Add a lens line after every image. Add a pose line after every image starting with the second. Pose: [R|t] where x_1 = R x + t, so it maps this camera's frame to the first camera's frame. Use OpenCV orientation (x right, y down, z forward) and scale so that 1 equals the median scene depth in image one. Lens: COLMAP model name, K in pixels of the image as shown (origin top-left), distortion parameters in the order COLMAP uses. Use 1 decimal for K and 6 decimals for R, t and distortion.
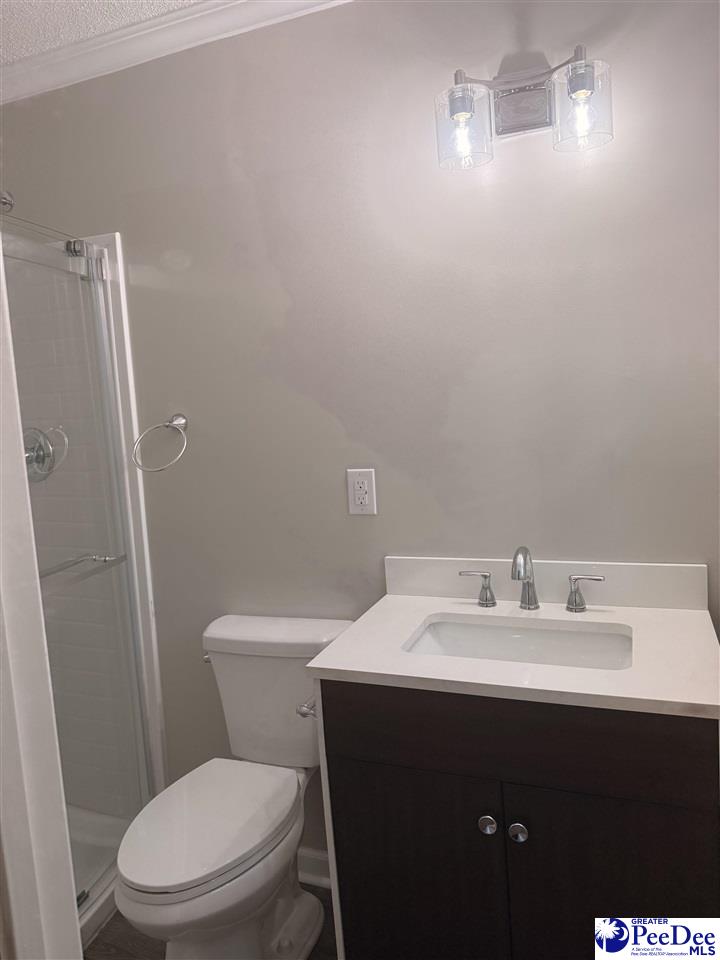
lens RADIAL K [[658.5, 0, 361.6], [0, 658.5, 458.9], [0, 0, 1]] dist [0.025306, 0.000770]
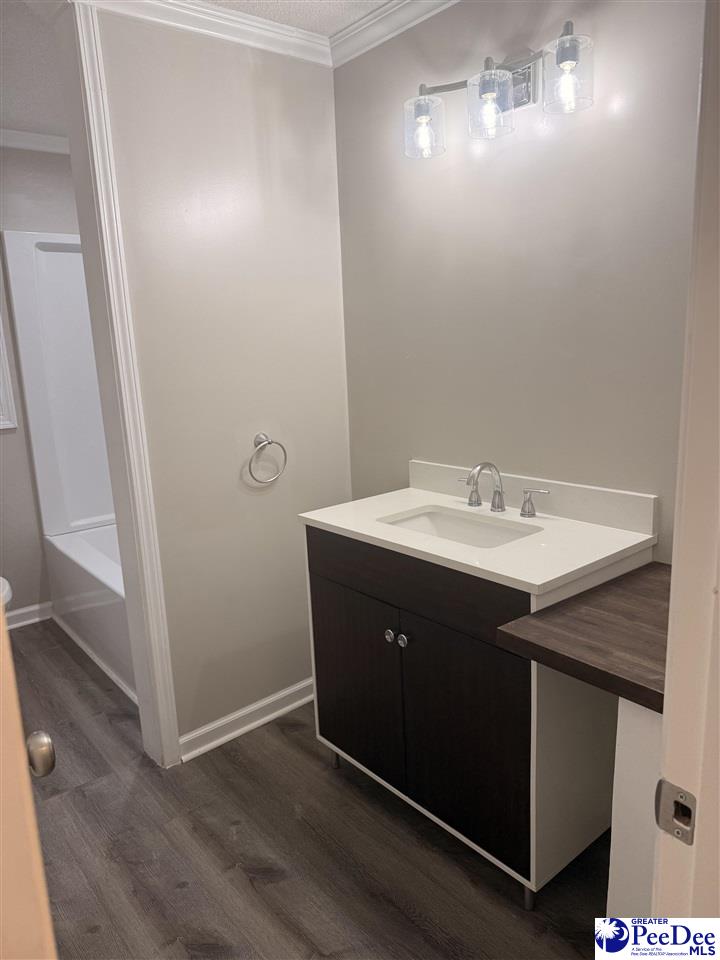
lens RADIAL K [[666.5, 0, 360.0], [0, 666.5, 480.0], [0, 0, 1]] dist [0.006524, -0.000678]
pose [[0.872523, 0.121474, -0.473230, 0.631671], [-0.052051, 0.986197, 0.157179, -0.016998], [0.485792, -0.112511, 0.866803, -0.226839]]
